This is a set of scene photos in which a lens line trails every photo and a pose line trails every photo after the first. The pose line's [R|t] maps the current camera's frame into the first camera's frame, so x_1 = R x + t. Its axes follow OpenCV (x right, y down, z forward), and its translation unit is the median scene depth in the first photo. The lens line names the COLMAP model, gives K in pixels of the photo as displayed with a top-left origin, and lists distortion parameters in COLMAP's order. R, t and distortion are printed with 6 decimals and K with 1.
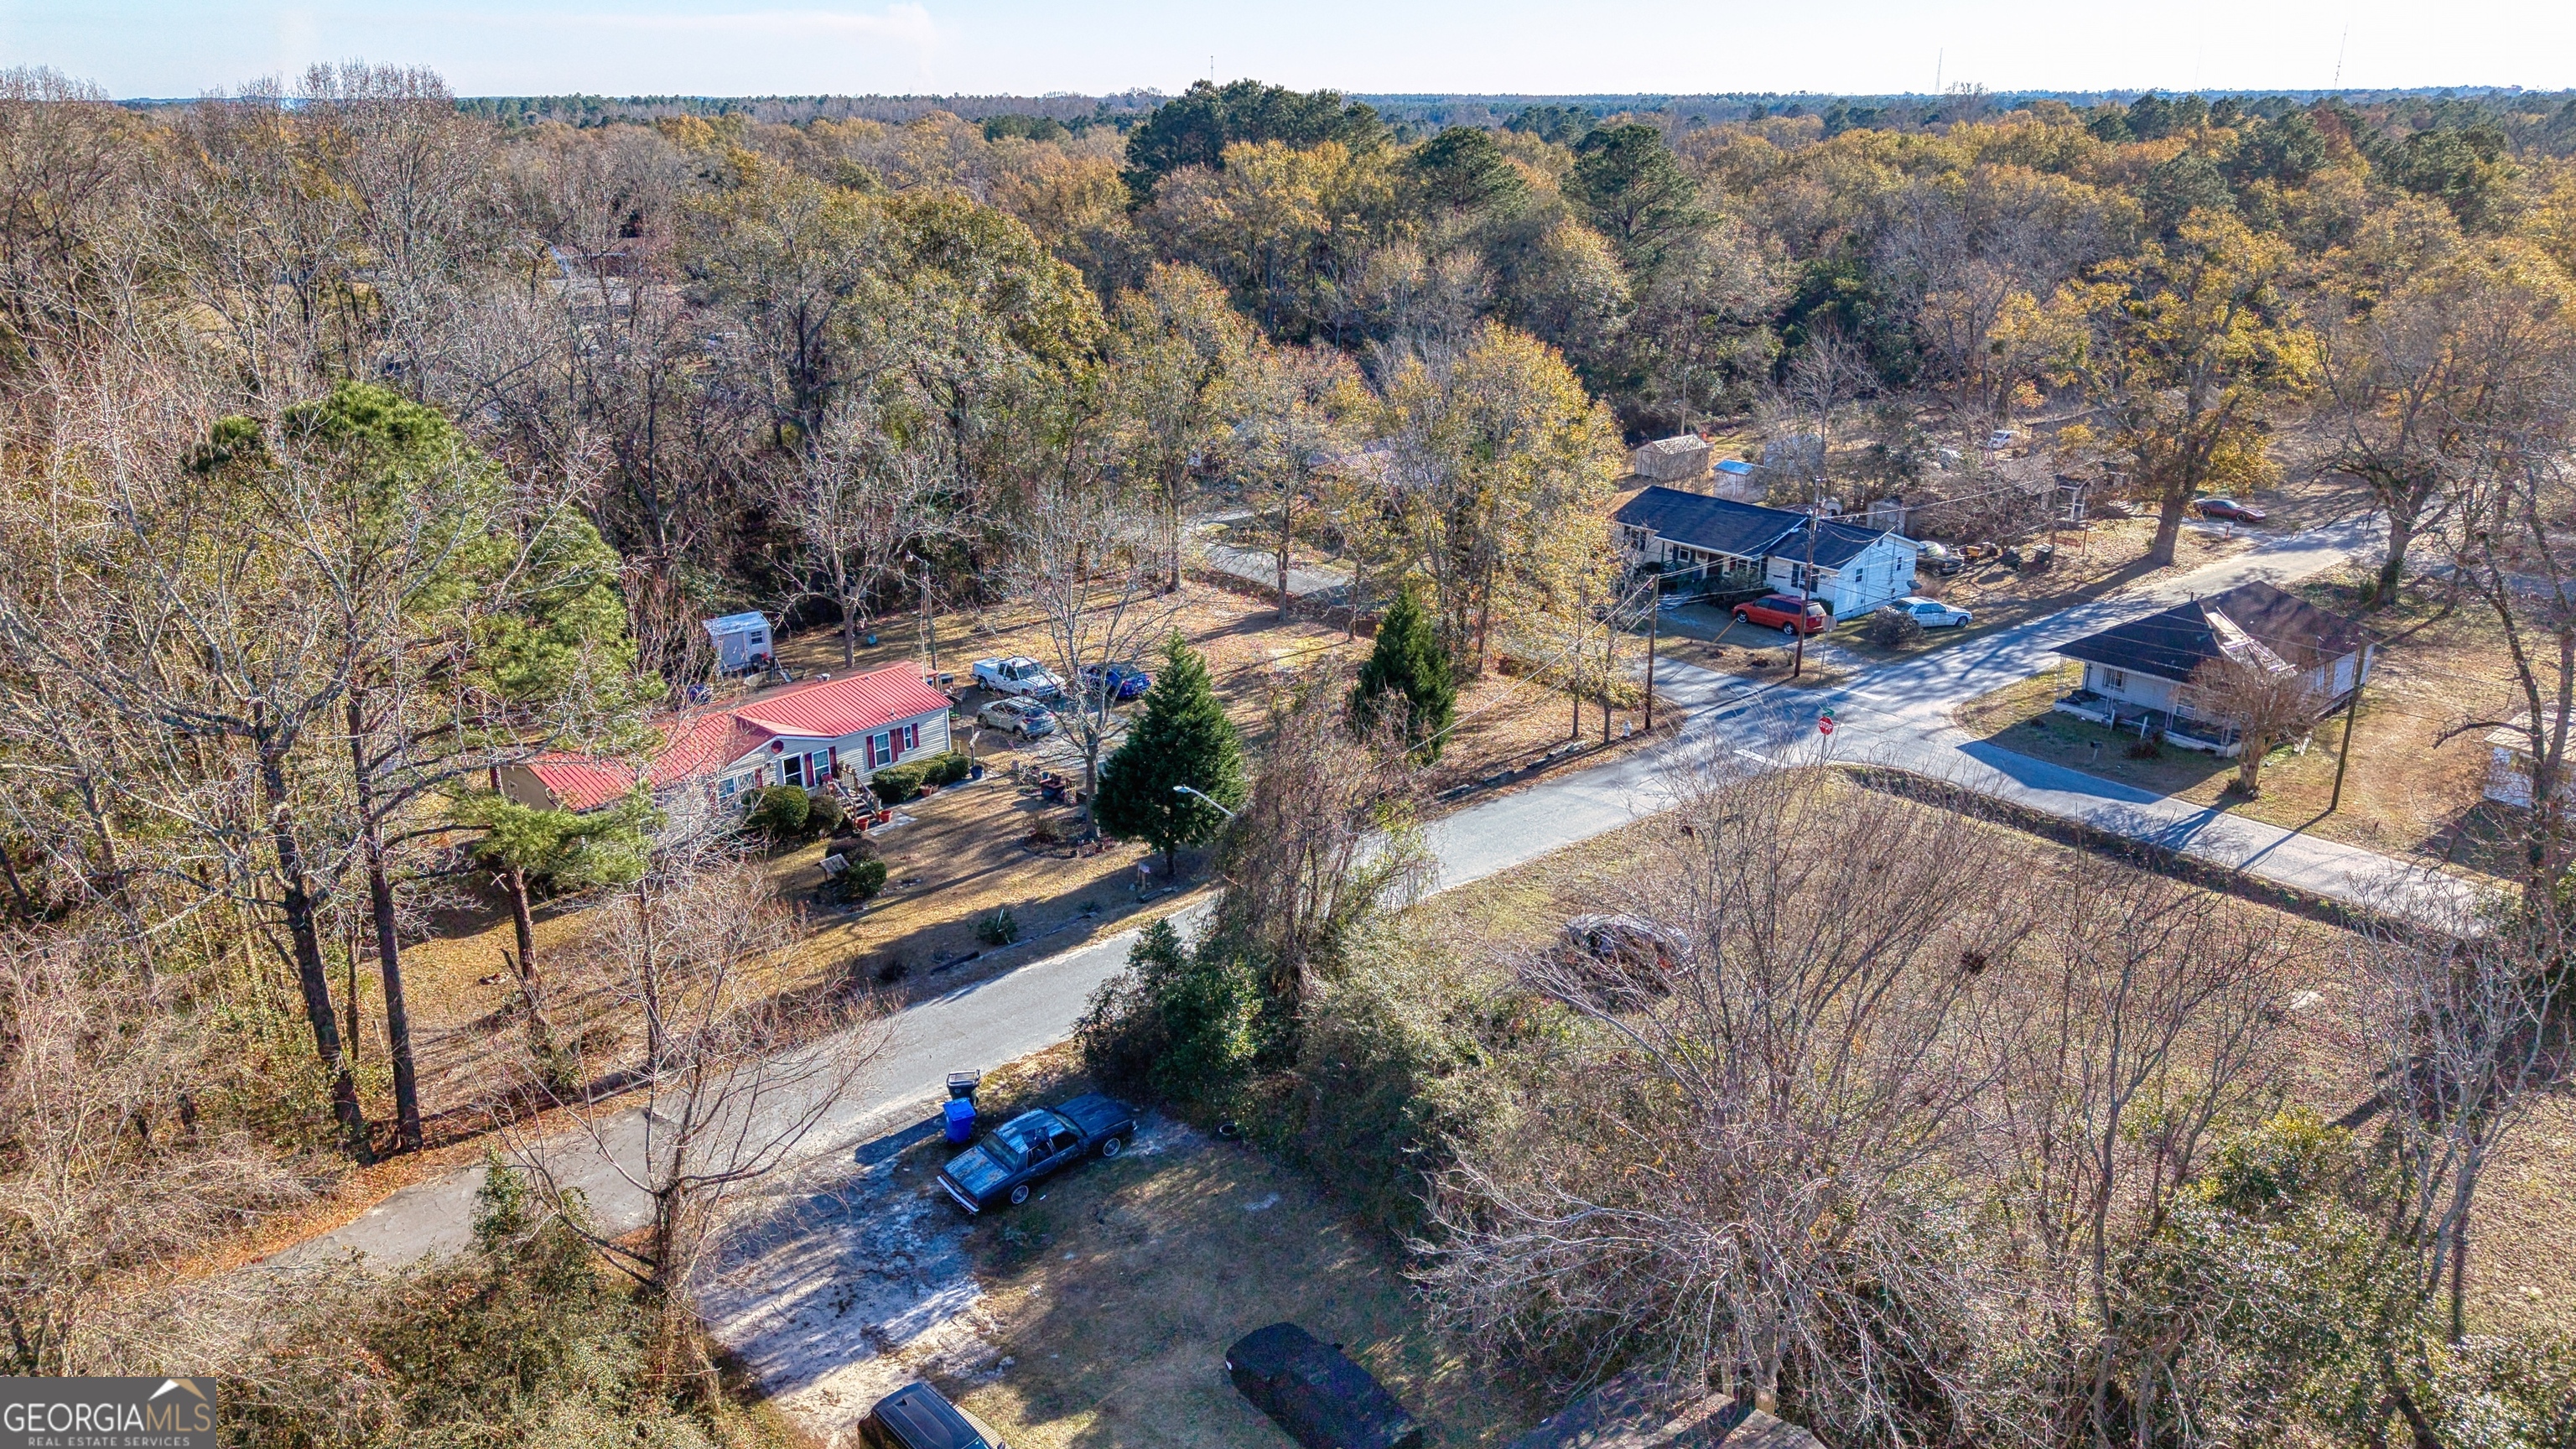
lens RADIAL K [[1747.7, 0, 1281.7], [0, 1747.7, 735.4], [0, 0, 1]] dist [0.022204, -0.031913]
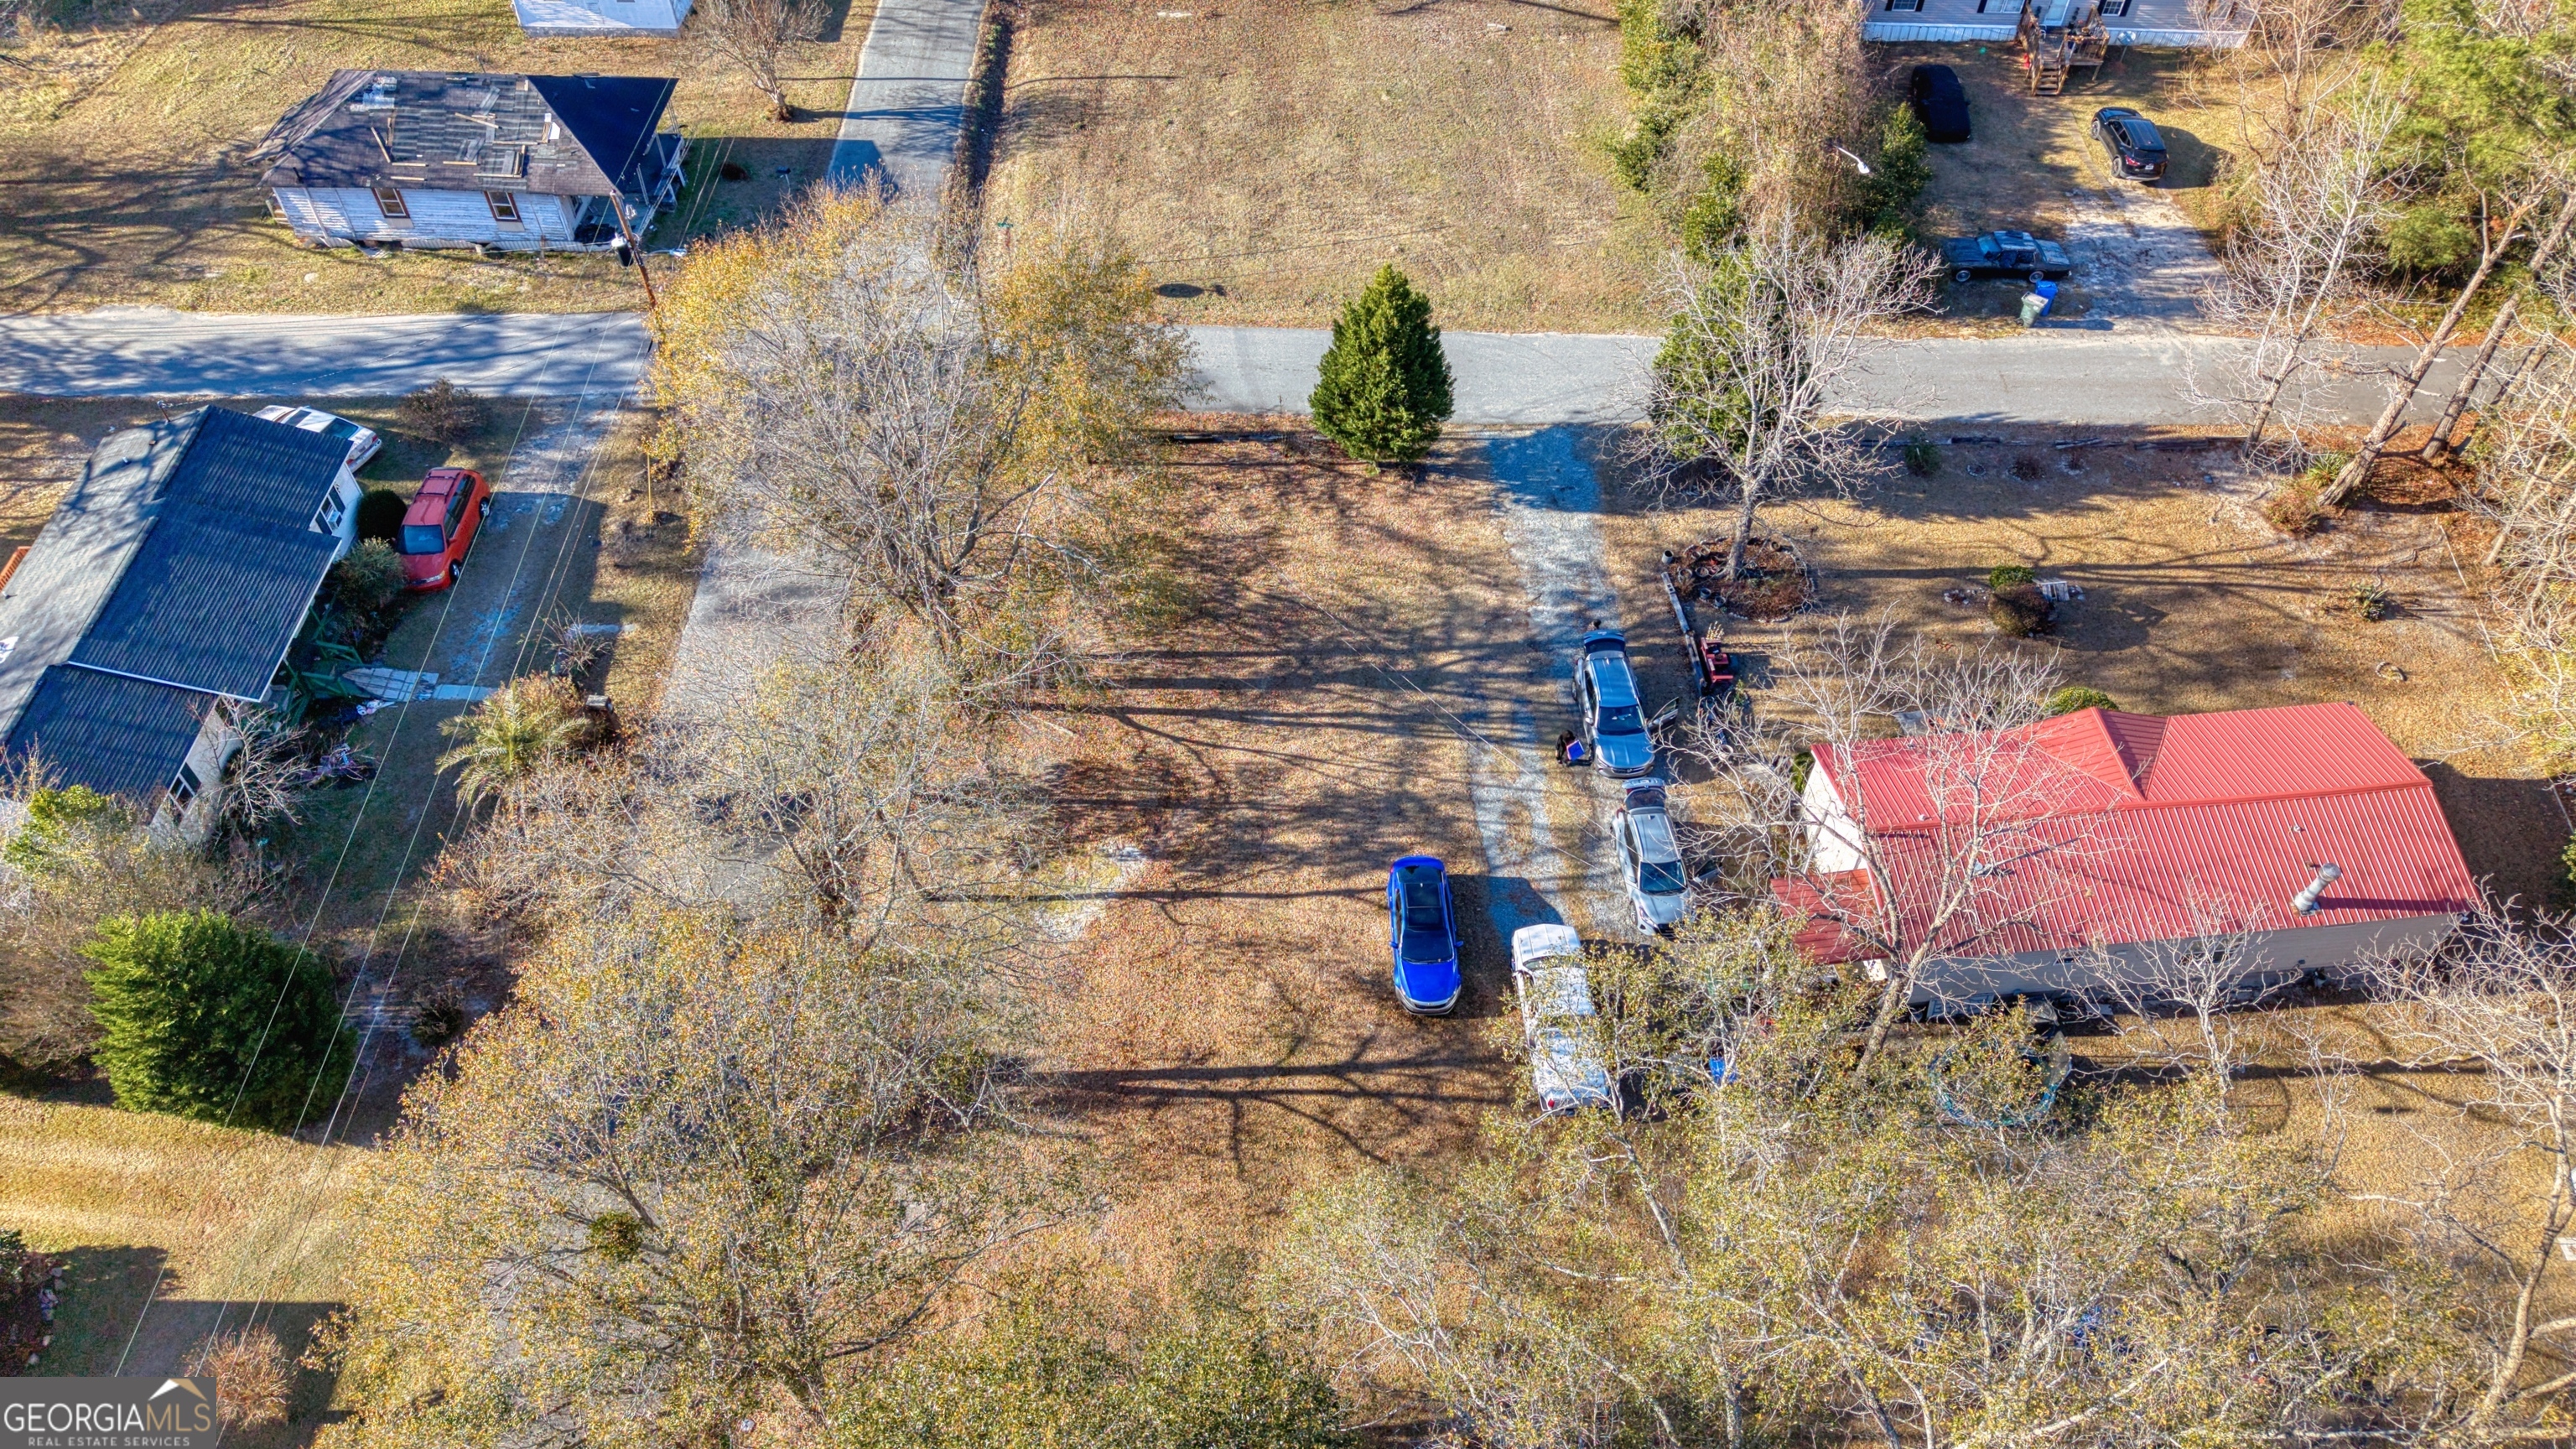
lens RADIAL K [[1761.8, 0, 1276.9], [0, 1761.8, 735.5], [0, 0, 1]] dist [0.029332, -0.036630]
pose [[-0.768704, -0.487491, 0.414060, -0.284377], [0.222973, 0.402512, 0.887844, -0.626082], [-0.599481, 0.774814, -0.200715, 1.164208]]
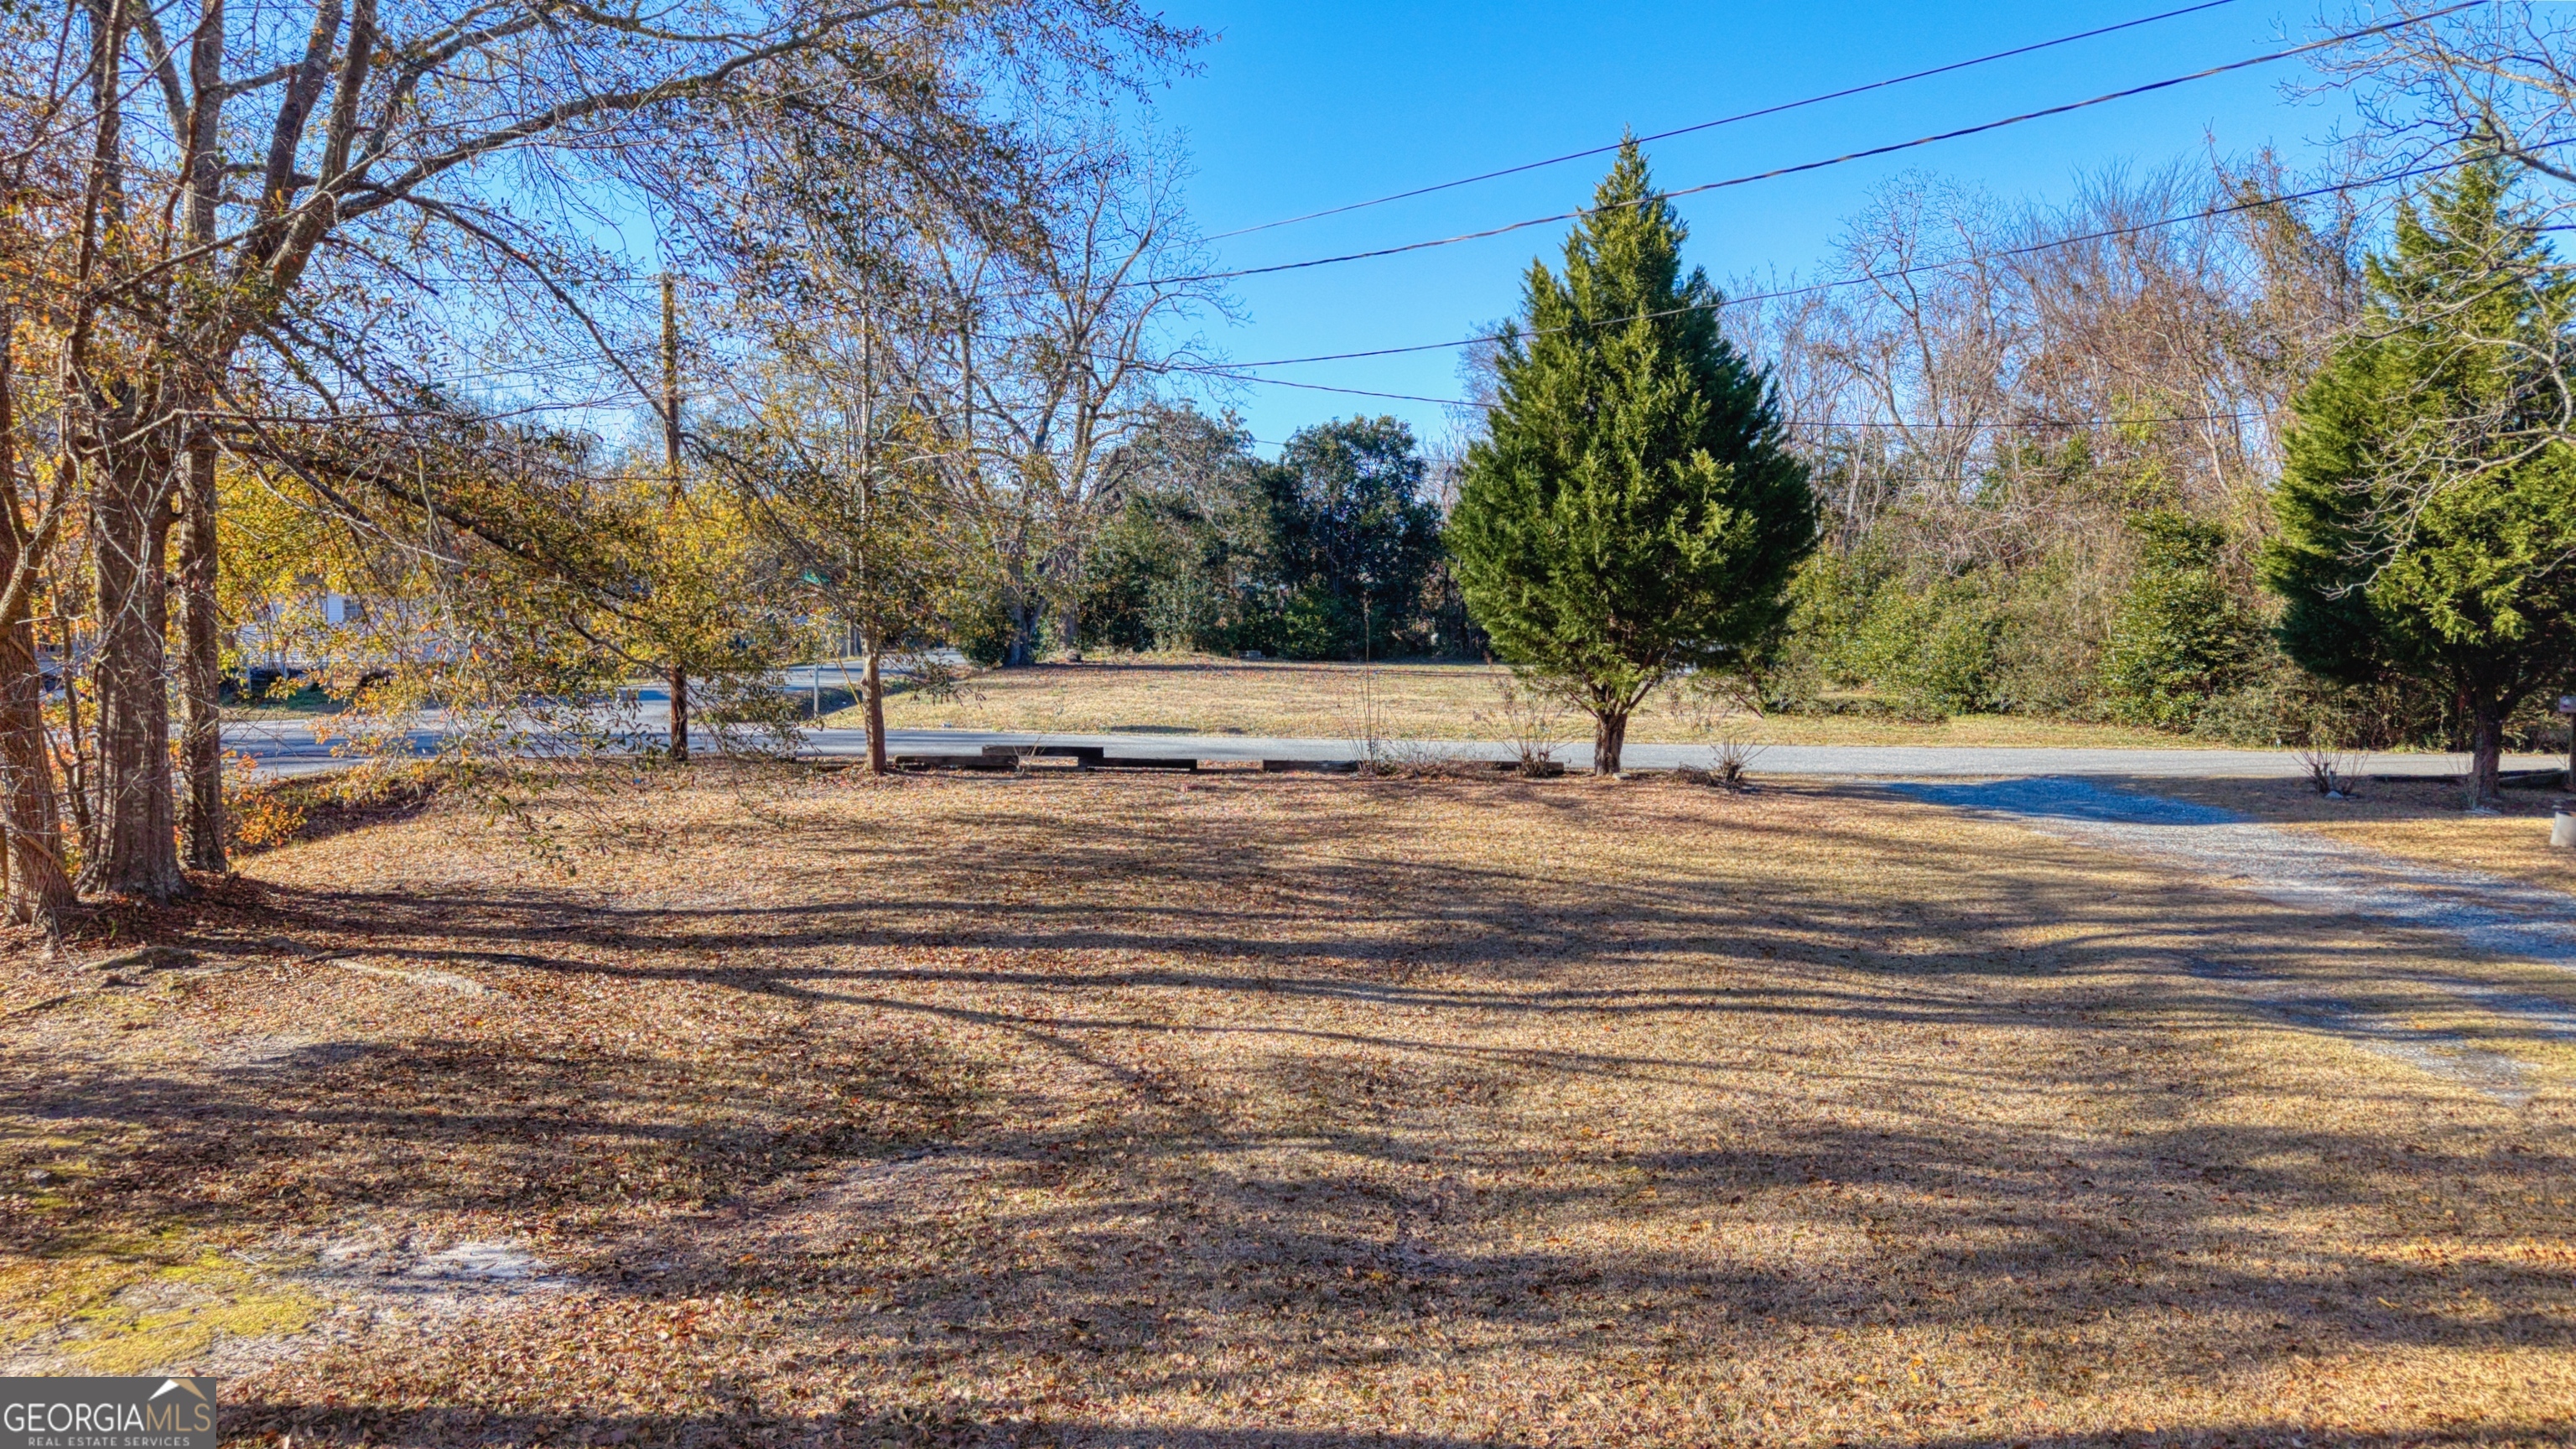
lens RADIAL K [[1735.5, 0, 1291.0], [0, 1735.5, 637.8], [0, 0, 1]] dist [0.043452, -0.026014]
pose [[-0.768671, -0.003960, 0.639632, -0.083294], [0.223709, 0.935165, 0.274629, -0.088027], [-0.599249, 0.354190, -0.717948, 1.127399]]
